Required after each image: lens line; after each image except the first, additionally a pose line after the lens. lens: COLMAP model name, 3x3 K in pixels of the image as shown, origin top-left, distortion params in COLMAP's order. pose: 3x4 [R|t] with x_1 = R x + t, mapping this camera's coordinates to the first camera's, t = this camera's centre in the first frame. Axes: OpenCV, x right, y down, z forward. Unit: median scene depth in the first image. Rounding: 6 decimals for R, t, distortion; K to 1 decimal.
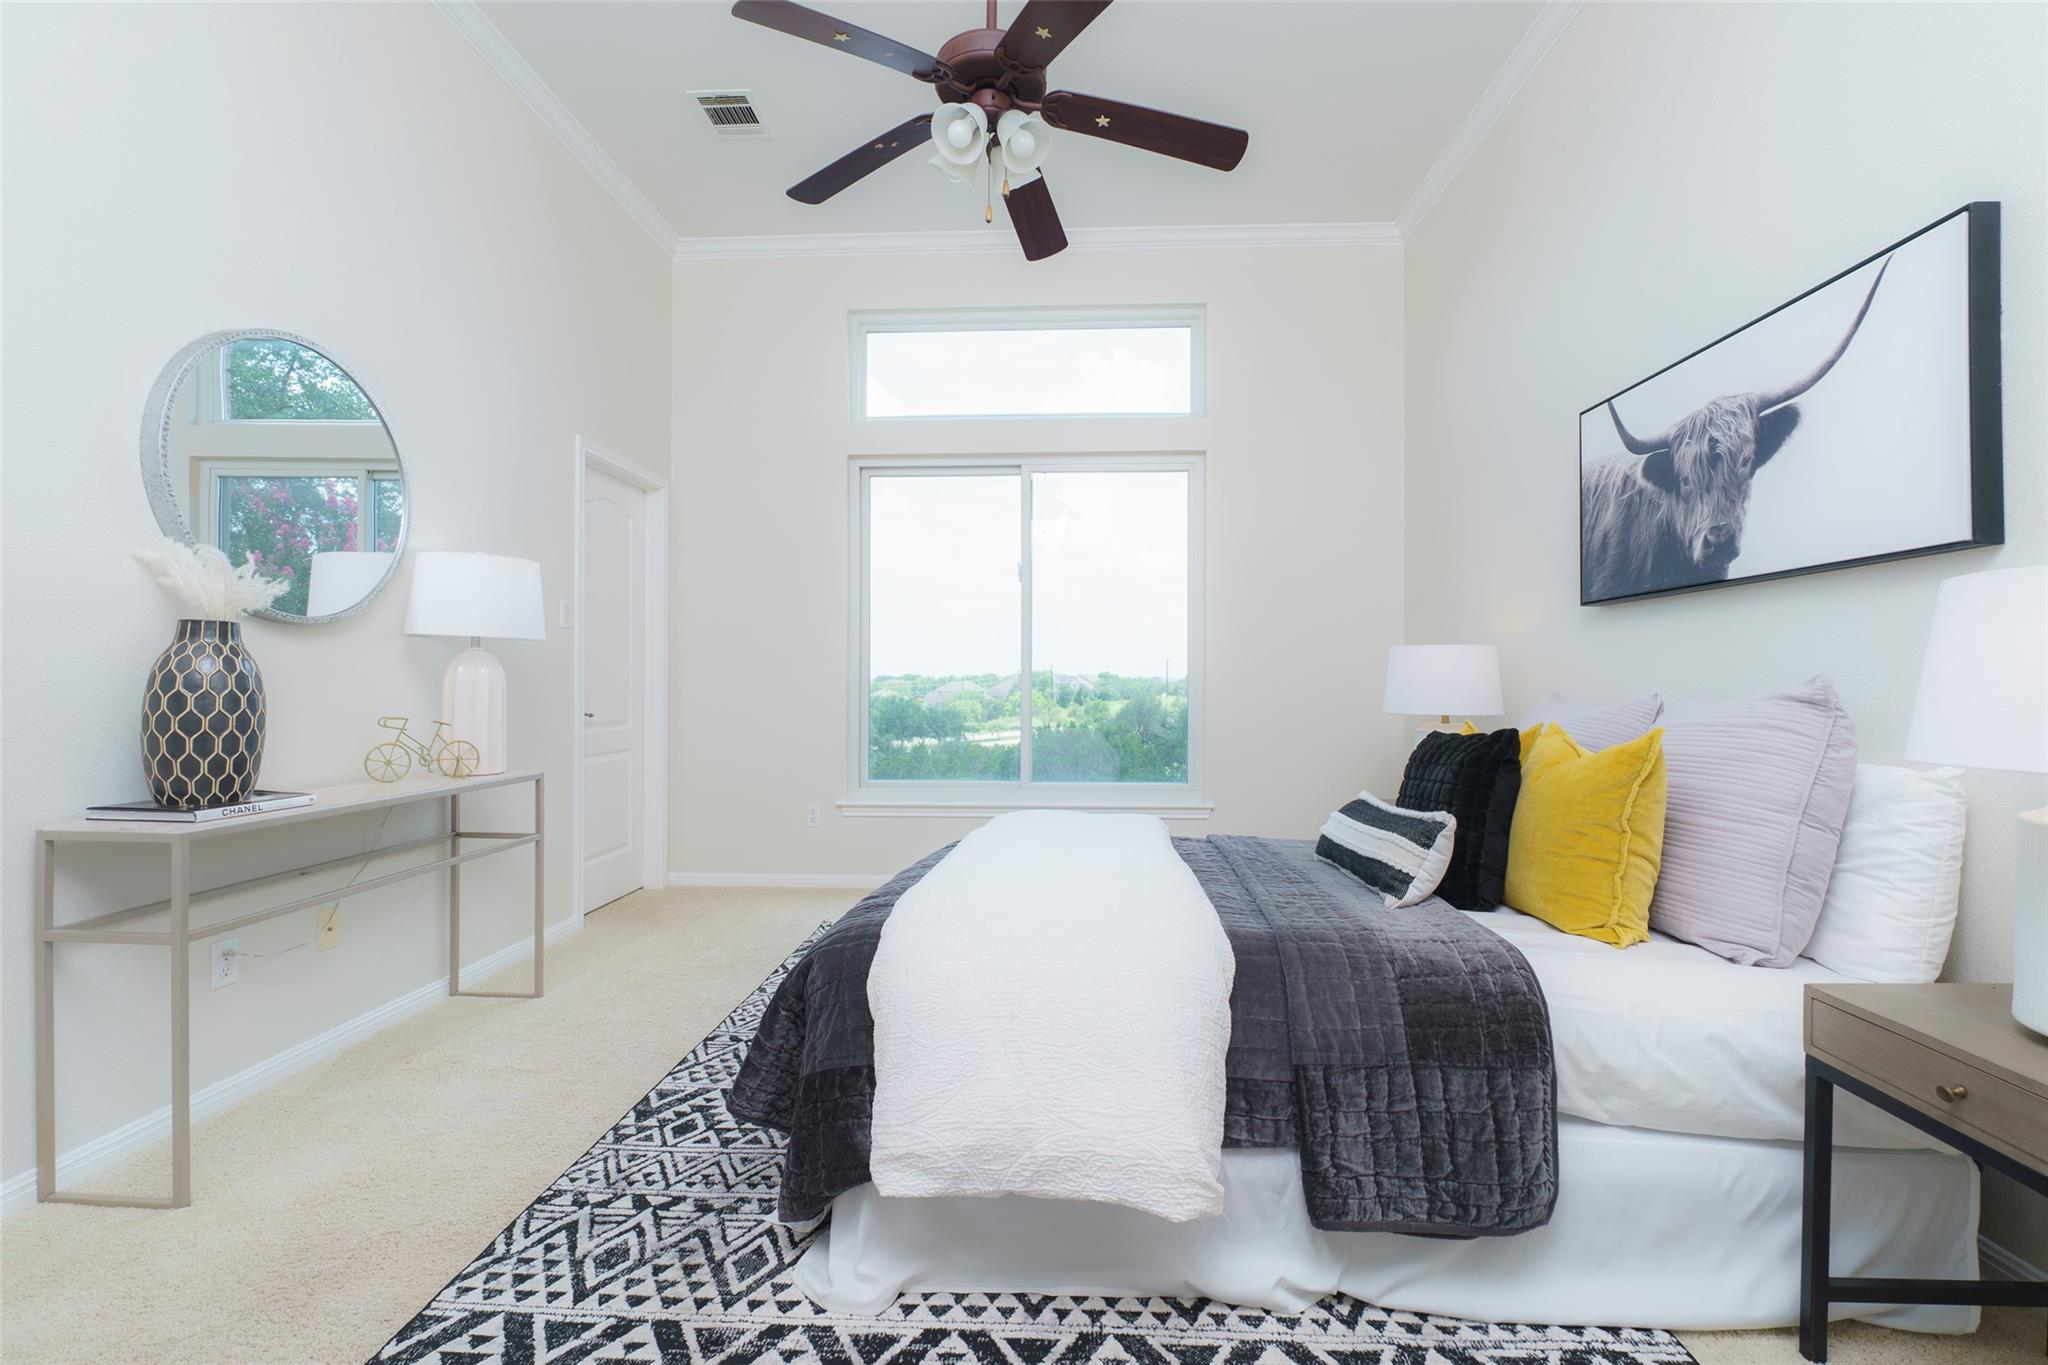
lens RADIAL K [[916.4, 0, 1031.9], [0, 916.4, 687.5], [0, 0, 1]] dist [-0.003074, -0.000522]
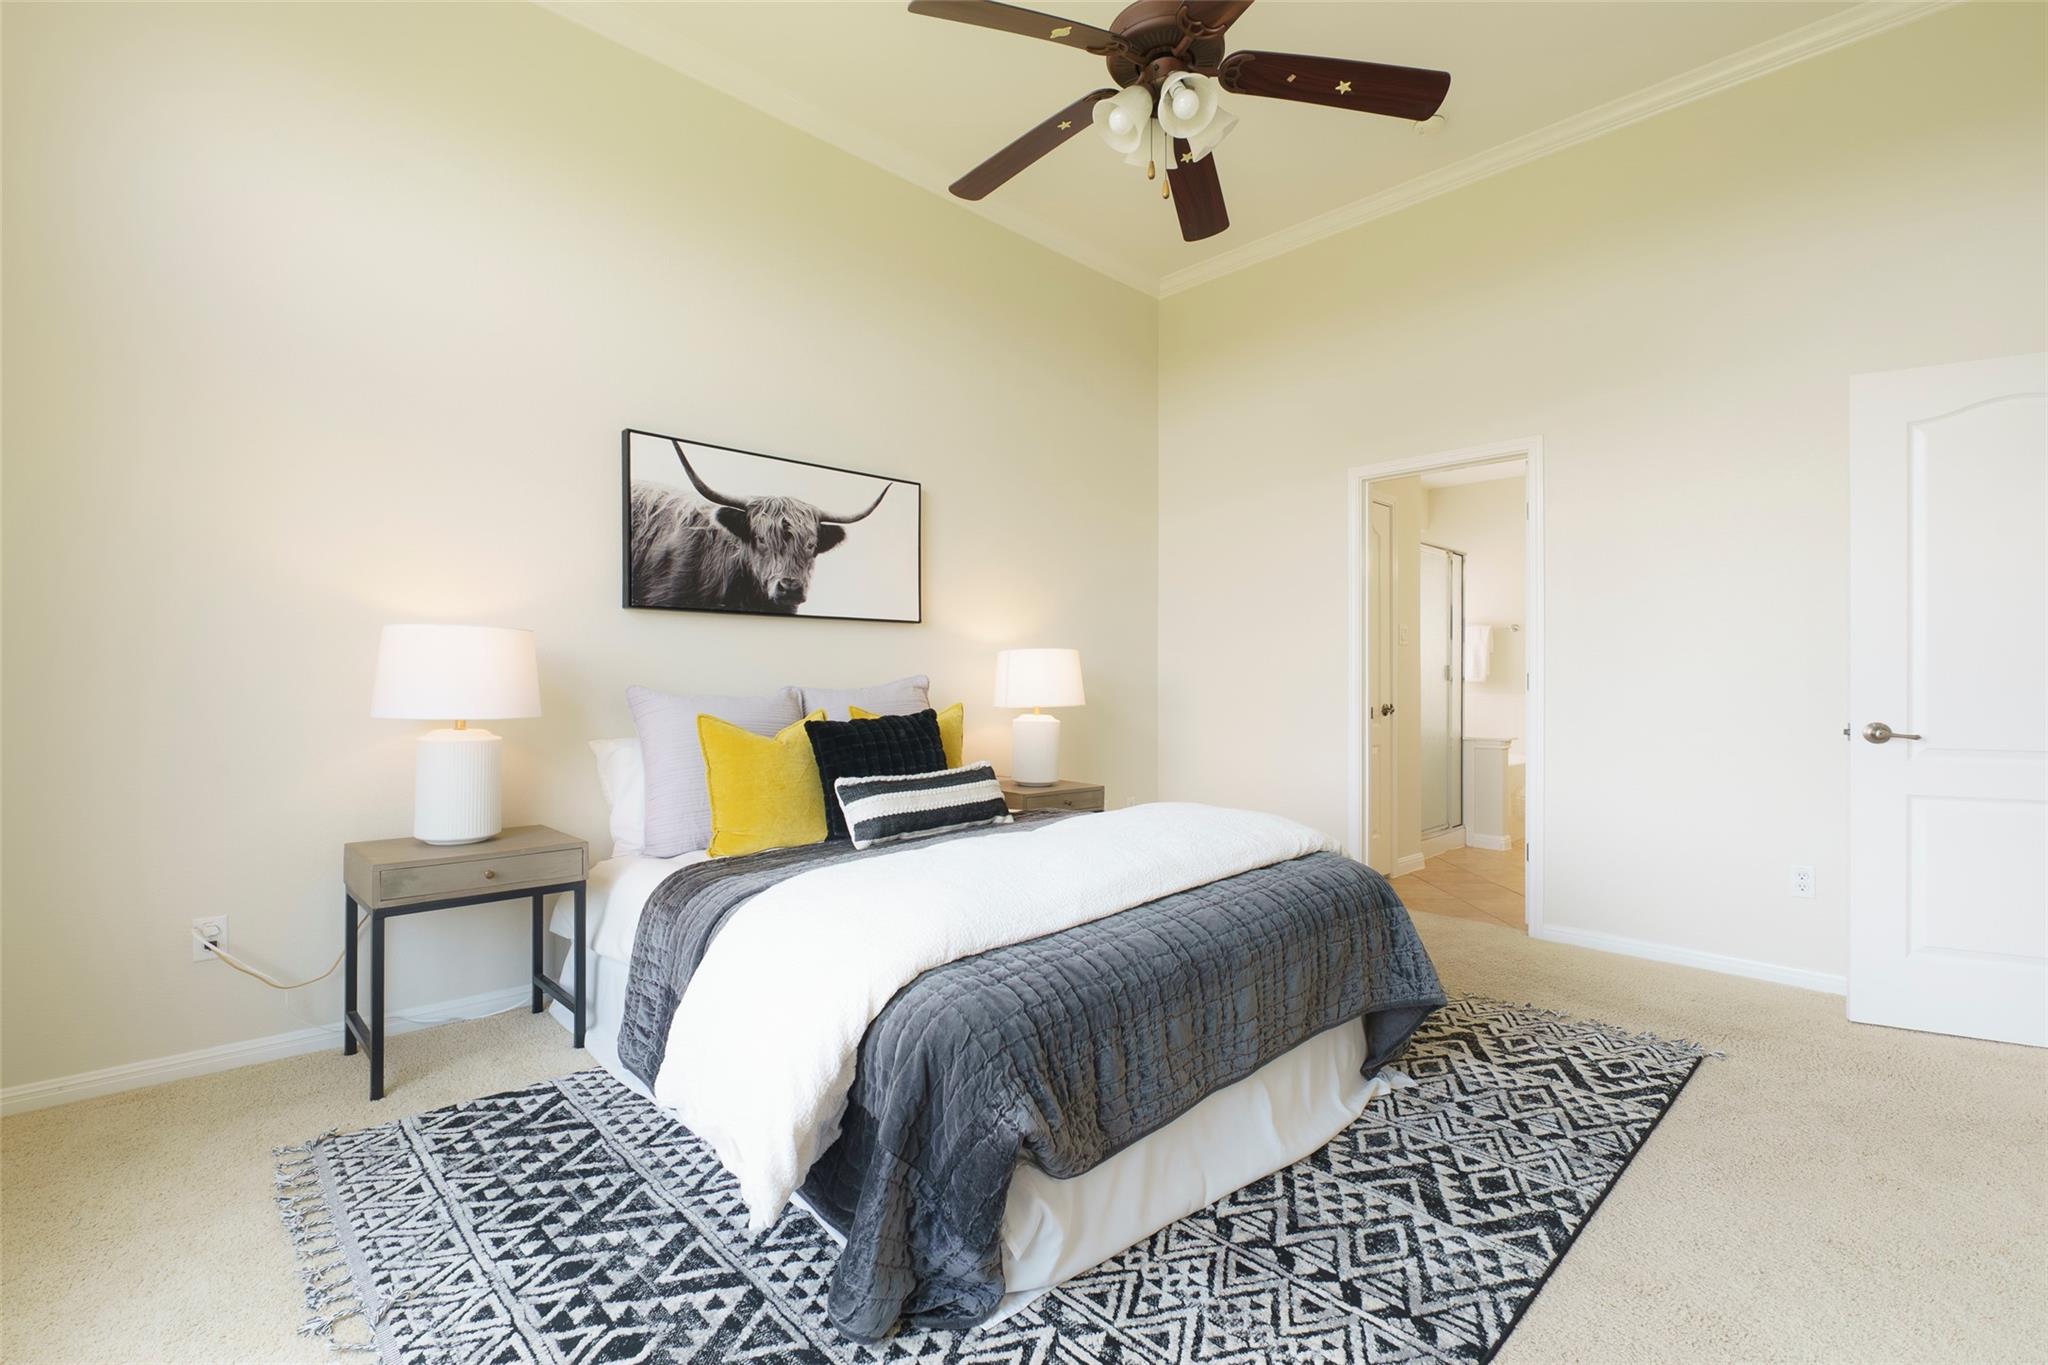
lens RADIAL K [[916.4, 0, 1031.9], [0, 916.4, 687.5], [0, 0, 1]] dist [-0.003074, -0.000522]
pose [[-0.730259, -0.009655, 0.683102, -0.626234], [-0.002541, 0.999932, 0.011416, -0.009982], [-0.683165, 0.006601, -0.730234, 1.867682]]
